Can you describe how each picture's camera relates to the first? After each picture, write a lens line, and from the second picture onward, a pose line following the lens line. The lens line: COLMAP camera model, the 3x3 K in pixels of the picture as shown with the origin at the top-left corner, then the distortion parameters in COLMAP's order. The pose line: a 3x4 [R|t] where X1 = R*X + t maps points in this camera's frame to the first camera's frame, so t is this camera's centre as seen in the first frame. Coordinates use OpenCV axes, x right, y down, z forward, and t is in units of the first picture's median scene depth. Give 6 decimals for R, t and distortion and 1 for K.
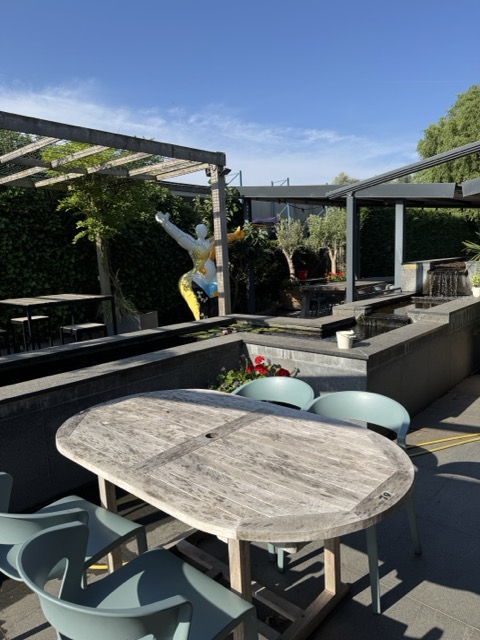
lens RADIAL K [[451.8, 0, 242.2], [0, 451.8, 317.3], [0, 0, 1]] dist [0.000576, -0.010705]
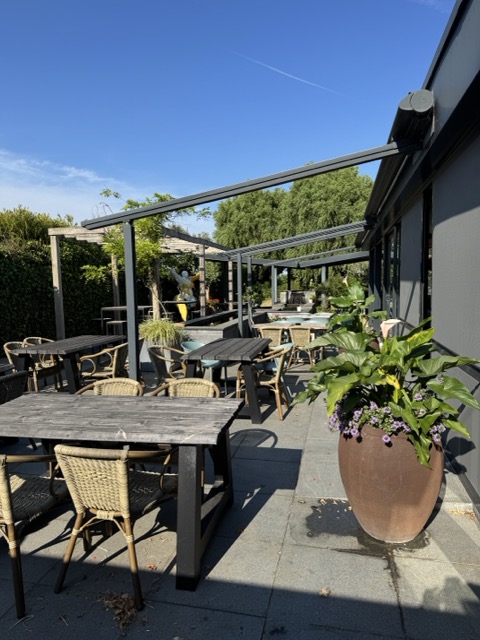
lens RADIAL K [[450.4, 0, 240.0], [0, 450.4, 320.0], [0, 0, 1]] dist [0.000632, -0.008535]
pose [[0.863827, -0.010770, 0.503673, -0.988433], [0.048171, 0.996956, -0.061298, 0.162481], [-0.501480, 0.077213, 0.861717, -0.924506]]
